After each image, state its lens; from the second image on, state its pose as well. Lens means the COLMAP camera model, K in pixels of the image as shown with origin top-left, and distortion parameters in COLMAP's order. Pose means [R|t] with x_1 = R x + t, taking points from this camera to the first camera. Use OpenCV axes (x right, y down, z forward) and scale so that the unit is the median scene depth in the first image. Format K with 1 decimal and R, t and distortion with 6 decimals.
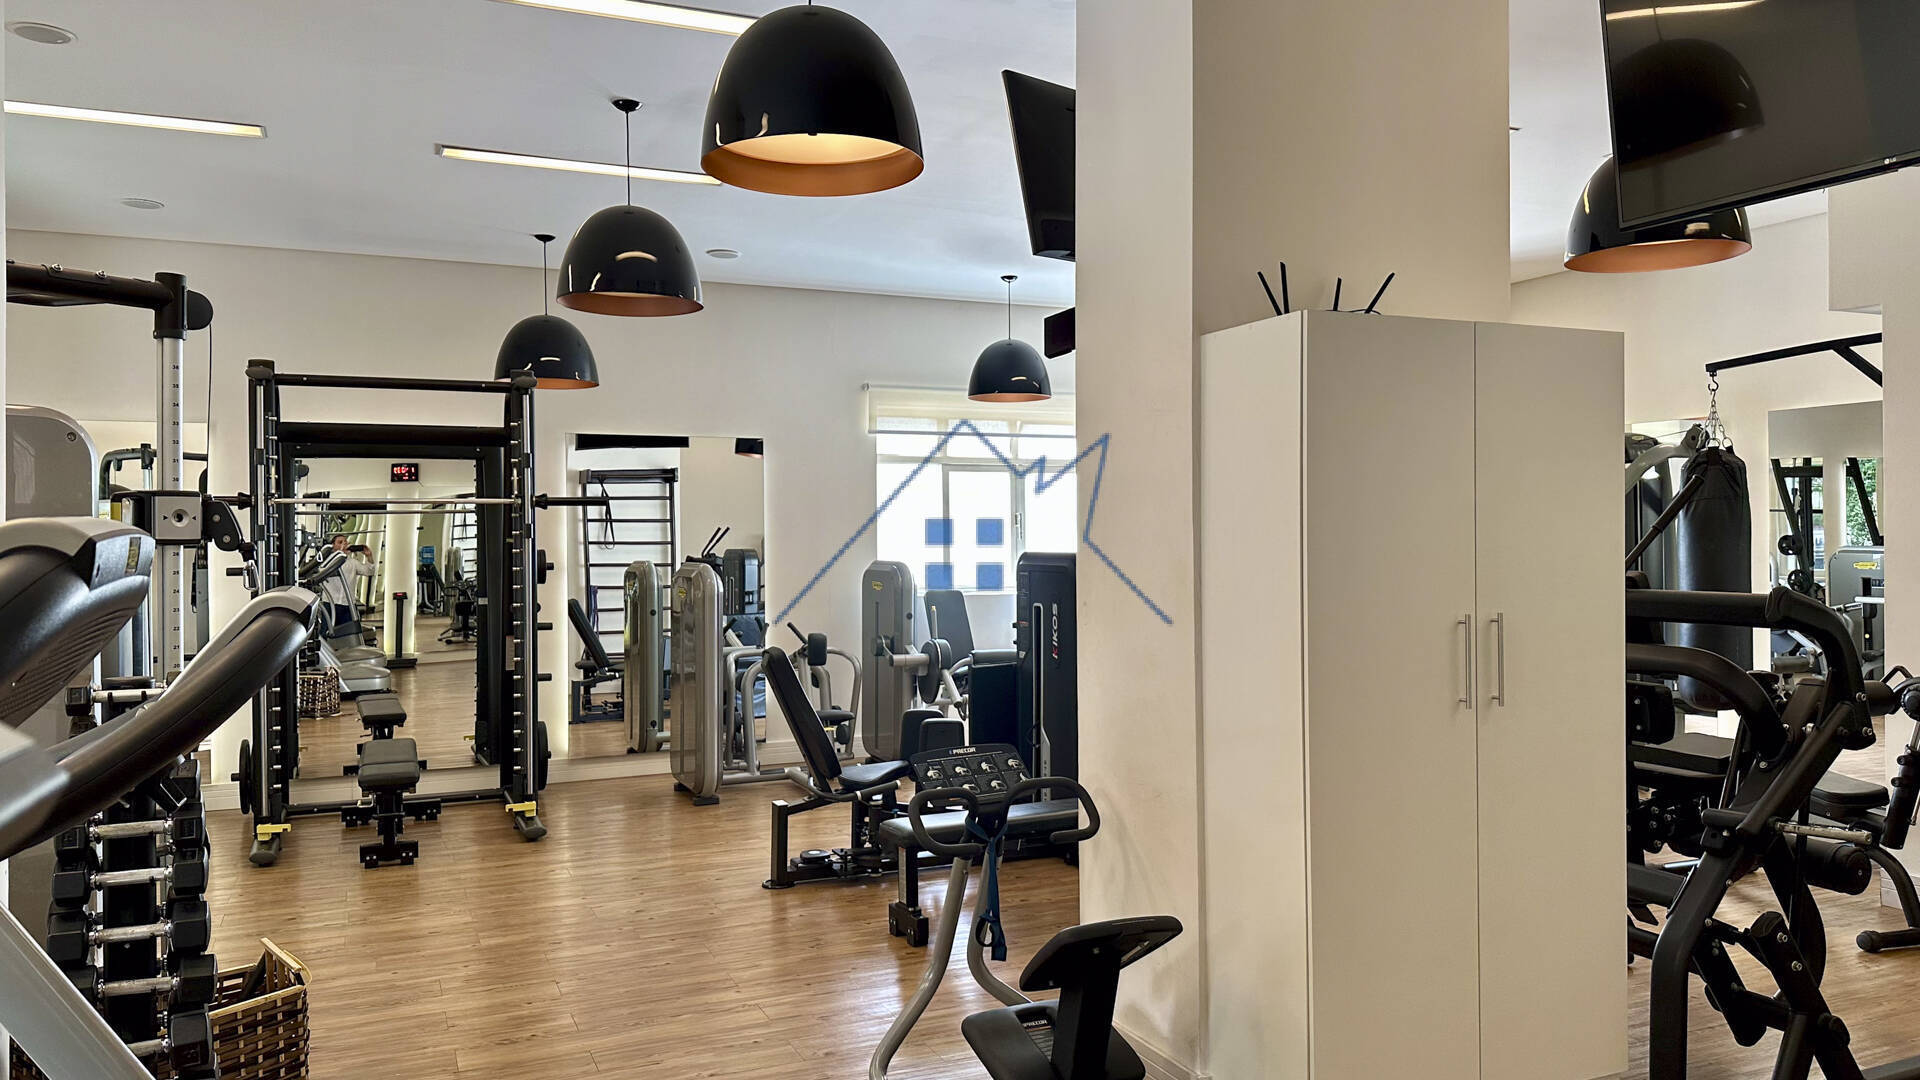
lens RADIAL K [[1345.9, 0, 969.5], [0, 1345.9, 540.4], [0, 0, 1]] dist [0.122118, -0.164911]
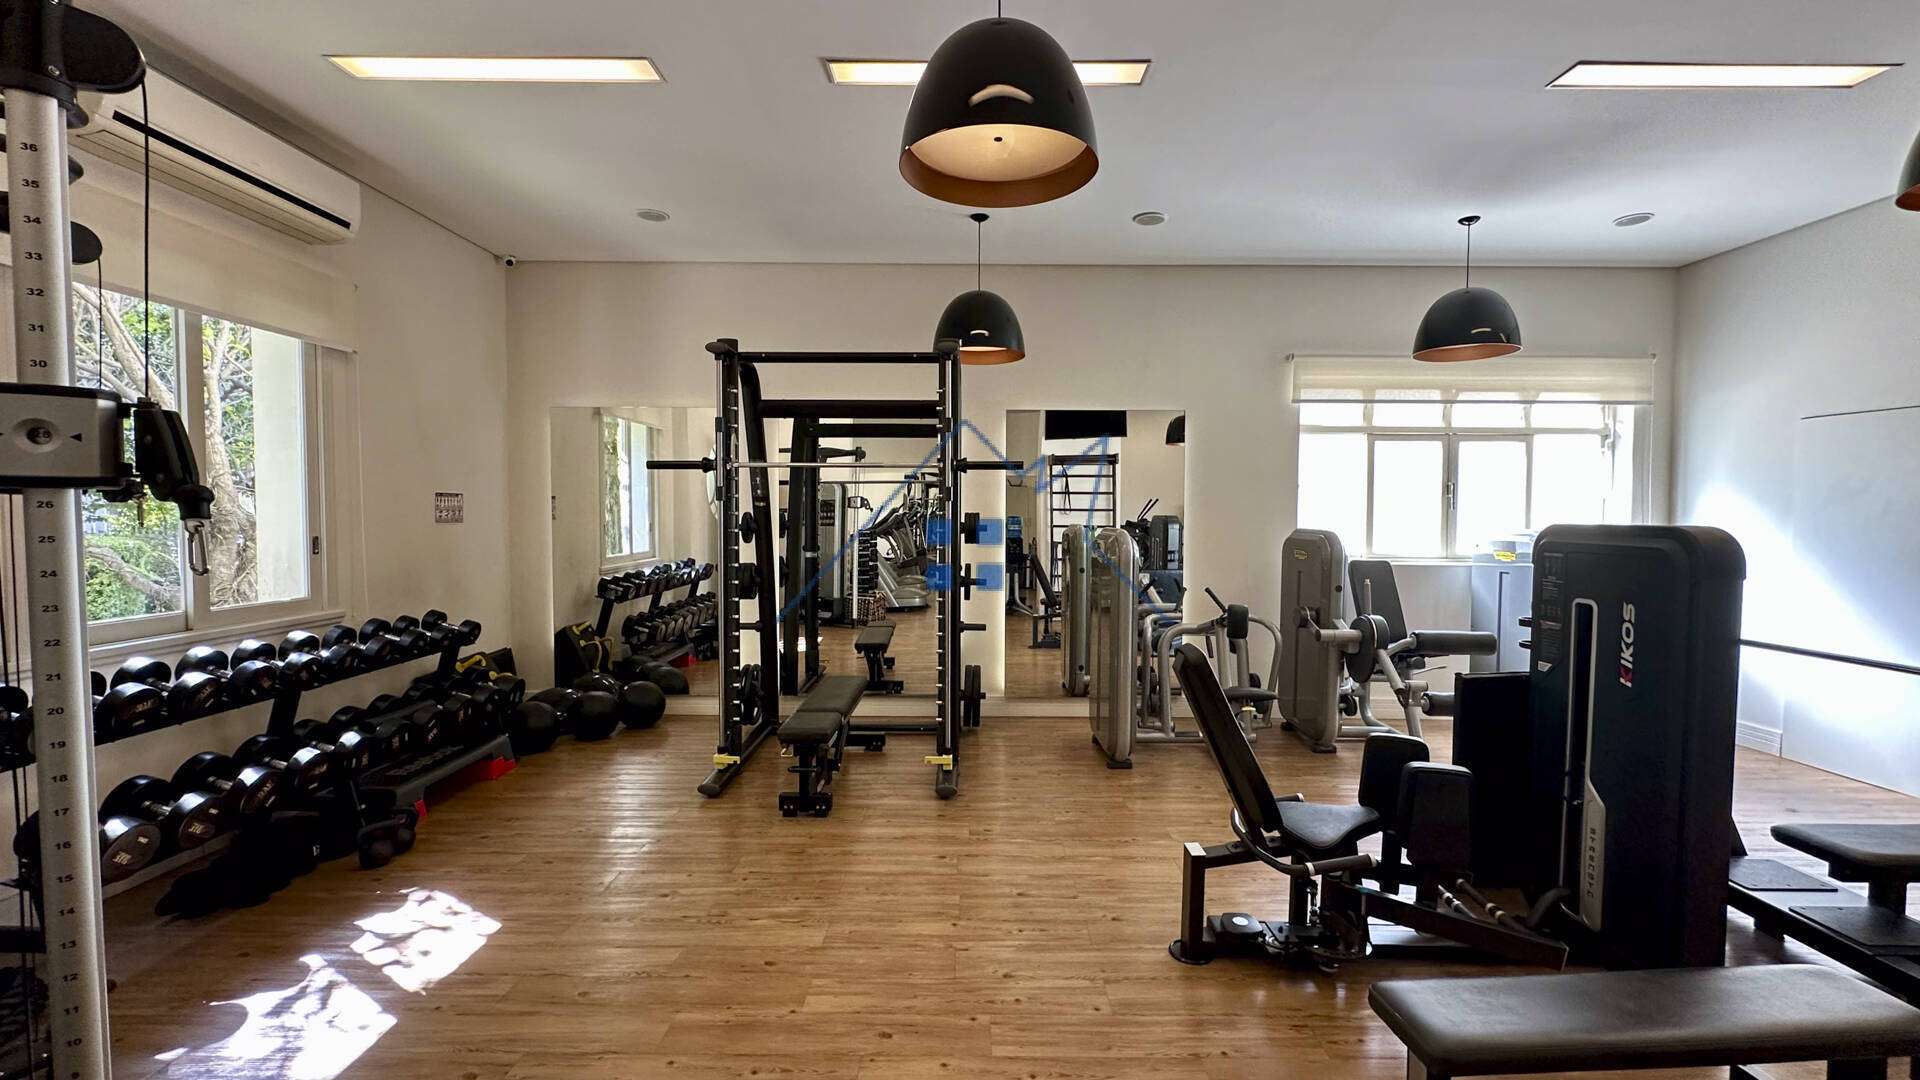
lens RADIAL K [[765.8, 0, 960.0], [0, 765.8, 540.0], [0, 0, 1]] dist [-0.002048, 0.000439]
pose [[0.905134, 0.028156, -0.424193, -0.058481], [-0.011692, 0.999076, 0.041366, 0.002735], [0.424966, -0.032482, 0.904626, 0.400887]]
